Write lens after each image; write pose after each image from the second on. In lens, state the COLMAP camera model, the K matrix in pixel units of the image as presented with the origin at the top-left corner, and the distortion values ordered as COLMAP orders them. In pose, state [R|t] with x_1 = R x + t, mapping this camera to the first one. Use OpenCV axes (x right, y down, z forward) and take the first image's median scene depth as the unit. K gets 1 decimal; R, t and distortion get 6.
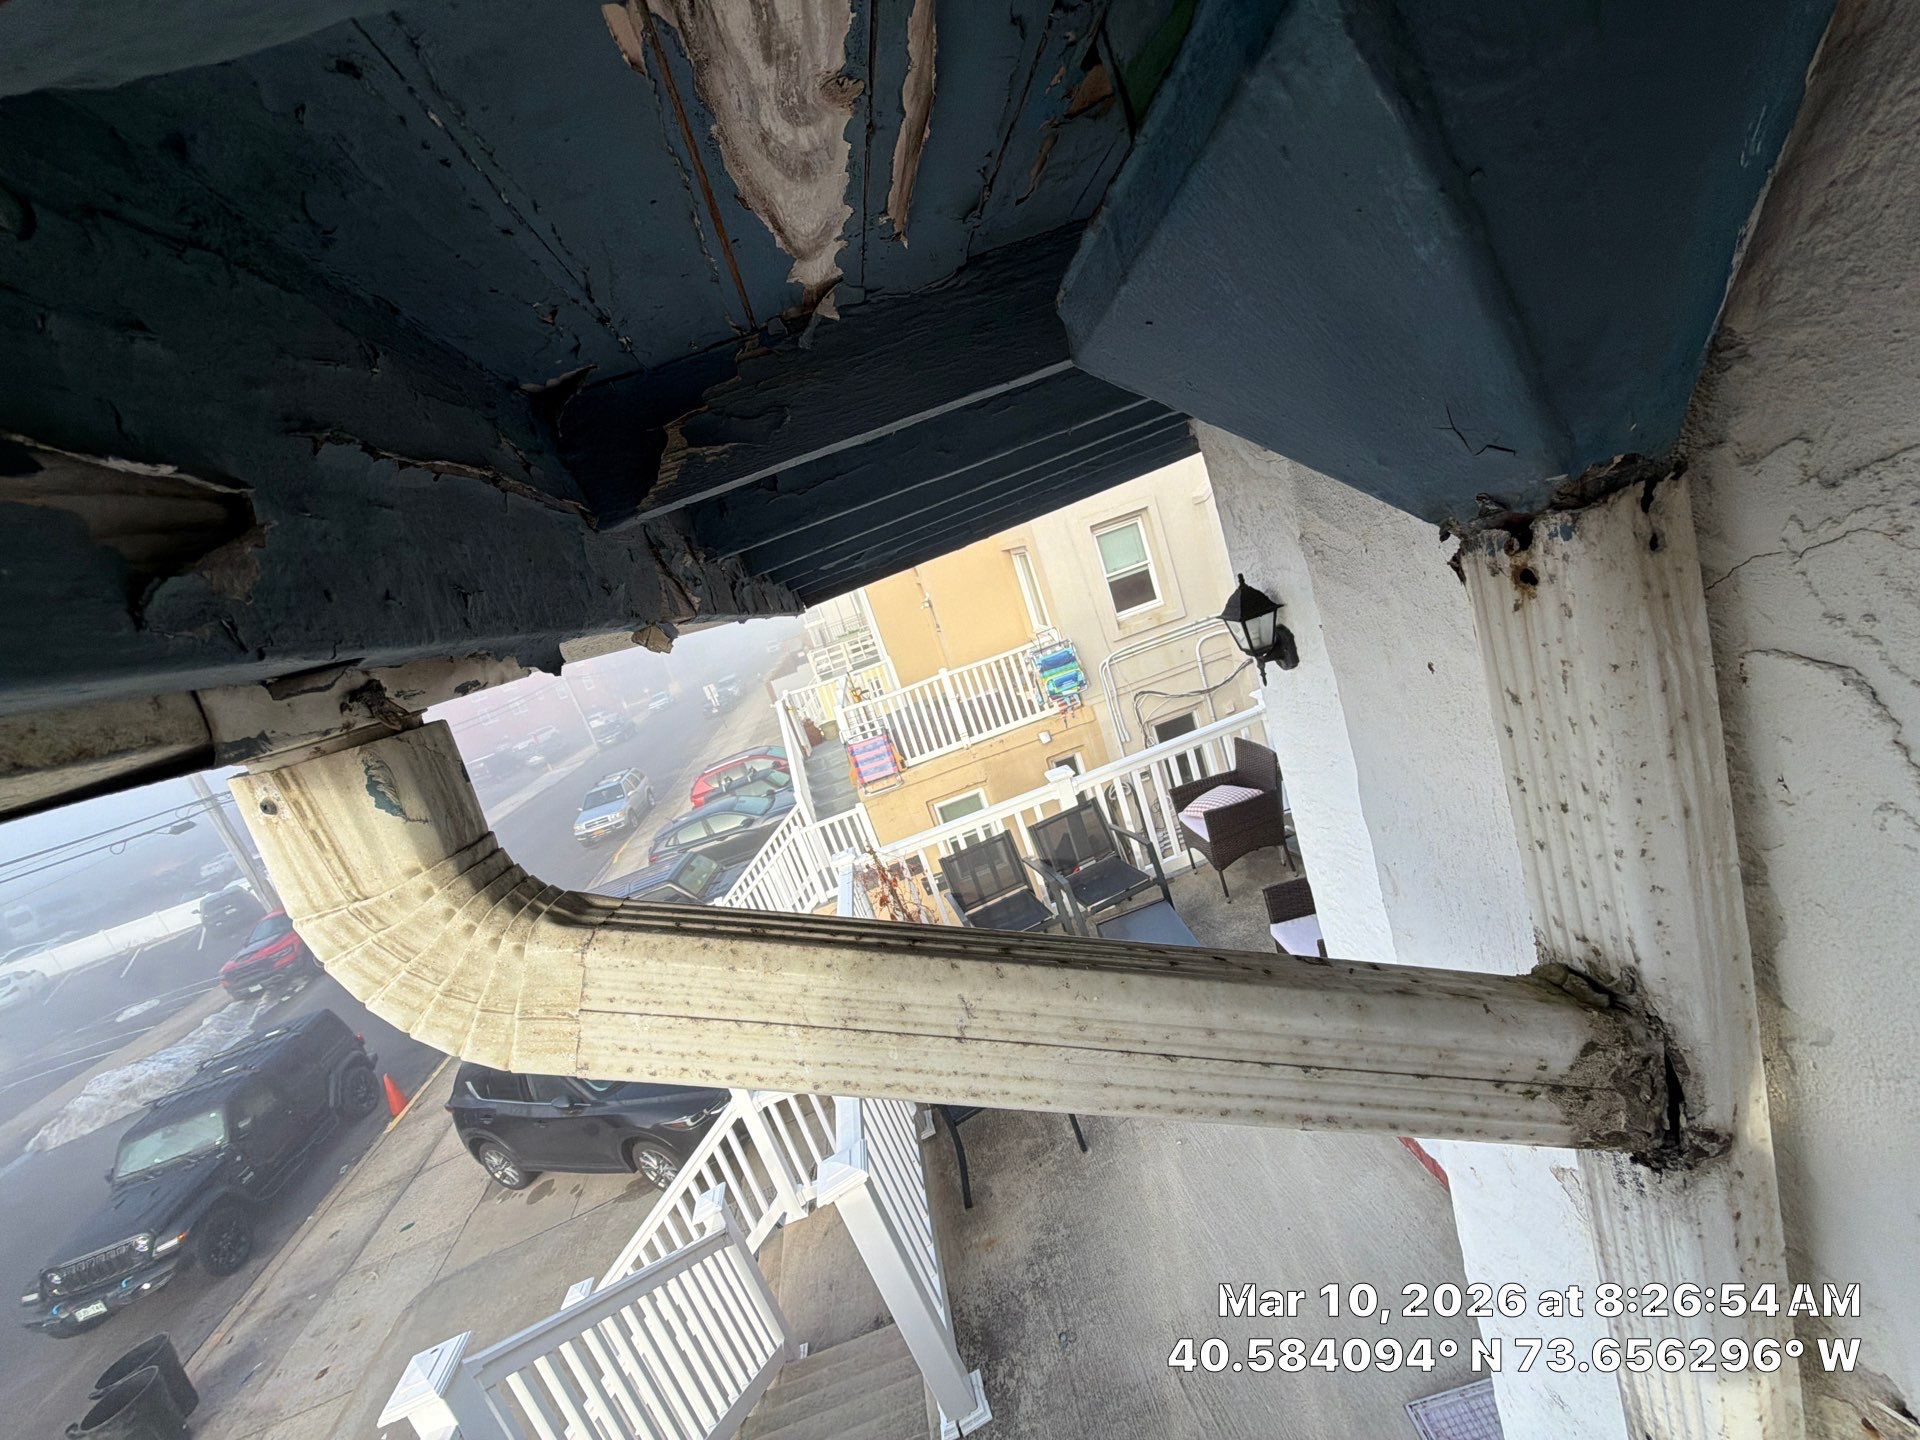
lens RADIAL K [[770.8, 0, 961.9], [0, 770.8, 721.7], [0, 0, 1]] dist [0.007832, -0.000839]
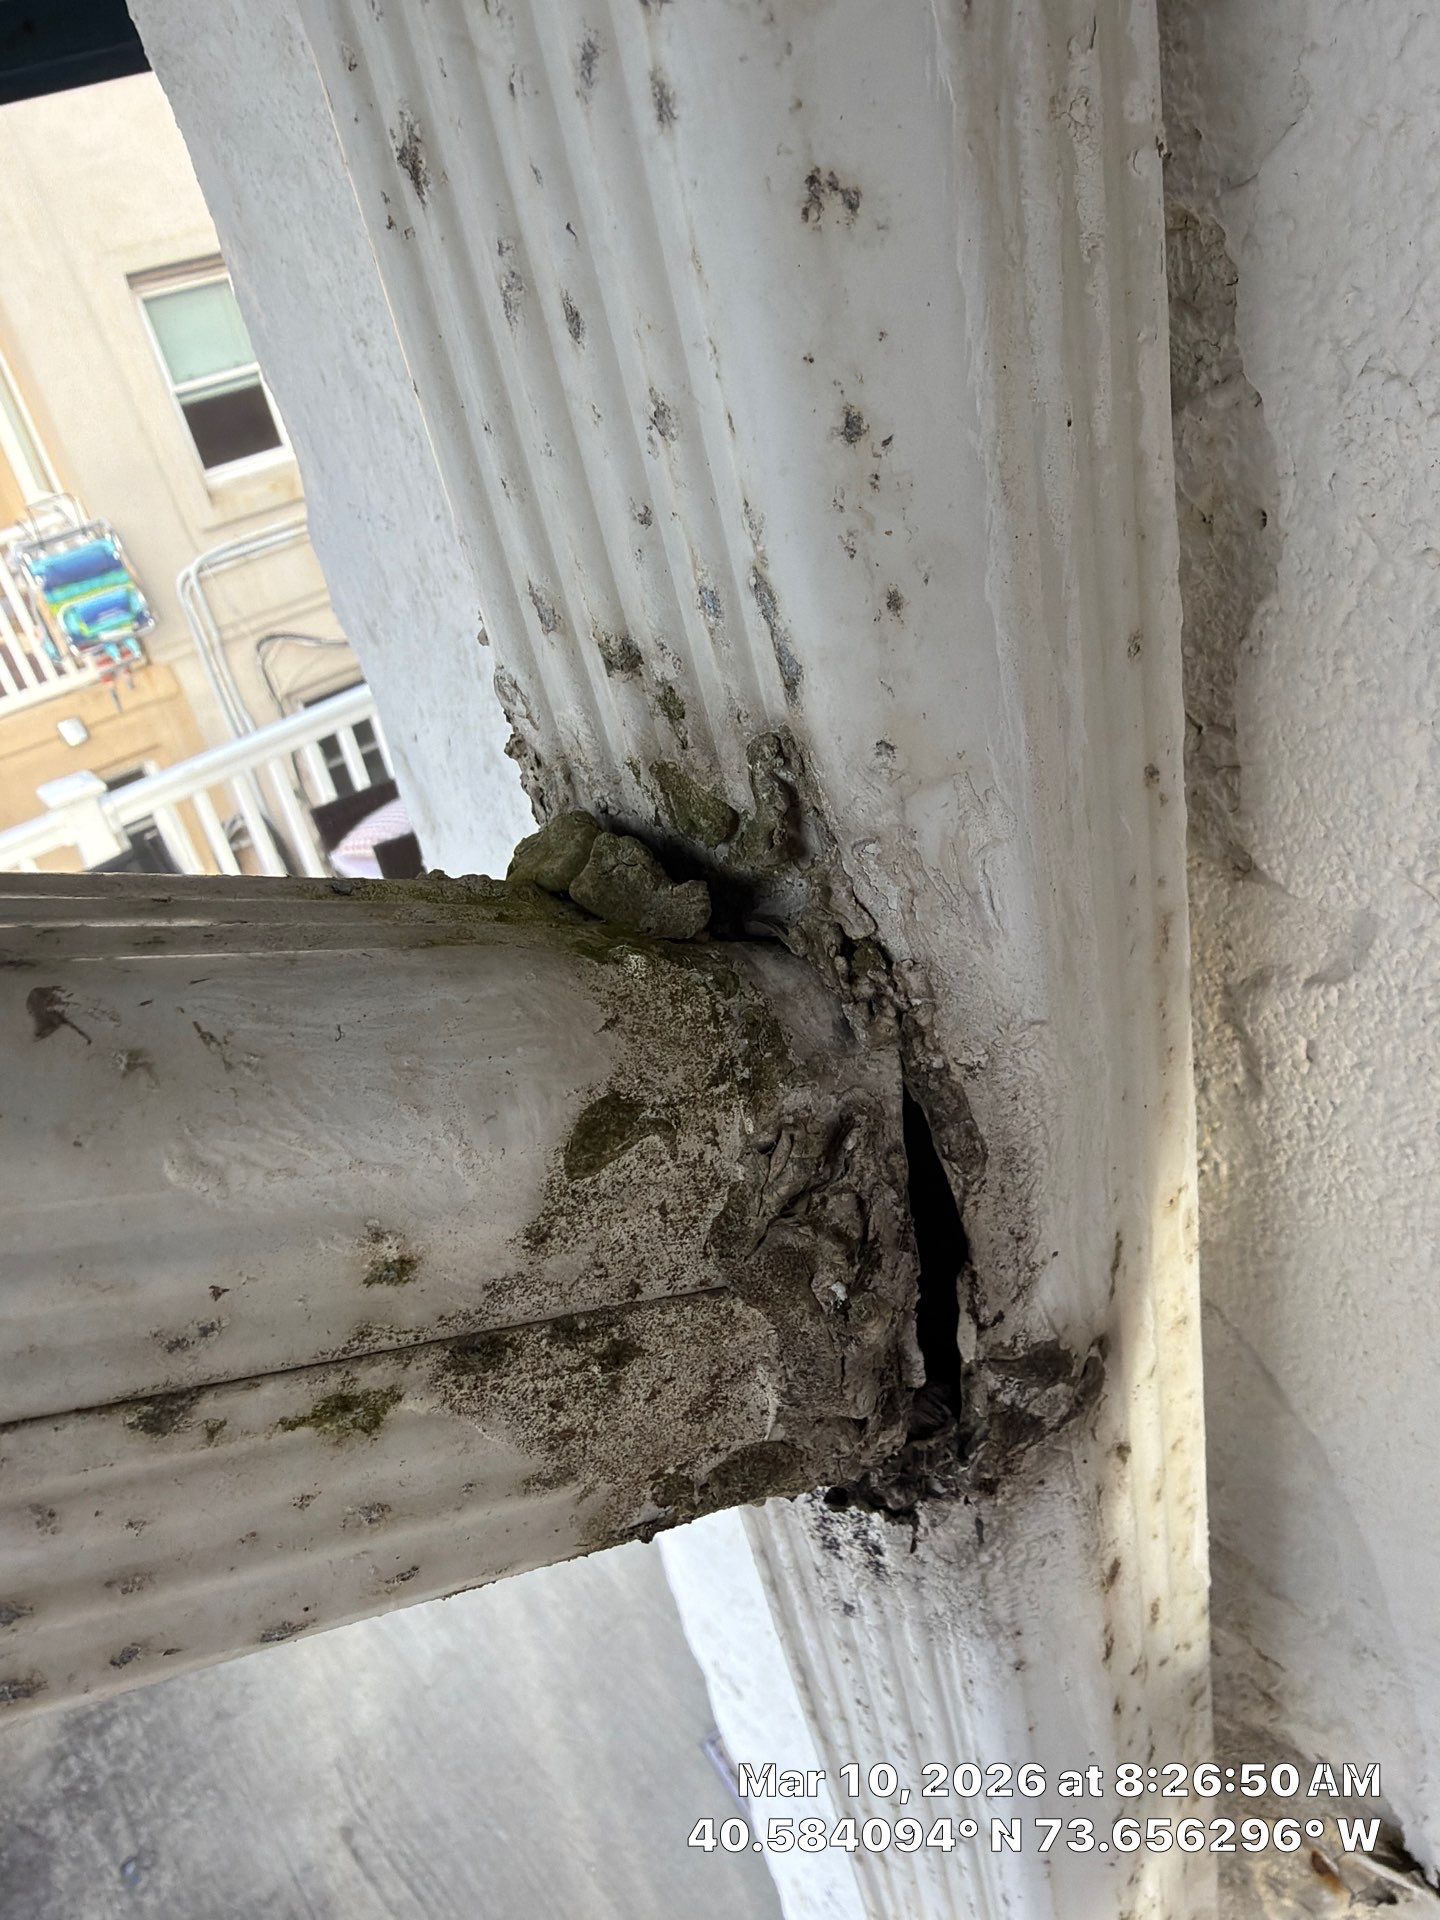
lens RADIAL K [[1378.3, 0, 719.7], [0, 1378.3, 957.8], [0, 0, 1]] dist [0.010515, -0.008104]
pose [[0.872465, -0.115178, 0.474909, 0.648856], [0.031216, 0.982978, 0.181050, 0.302643], [-0.487678, -0.143135, 0.861210, 0.659235]]
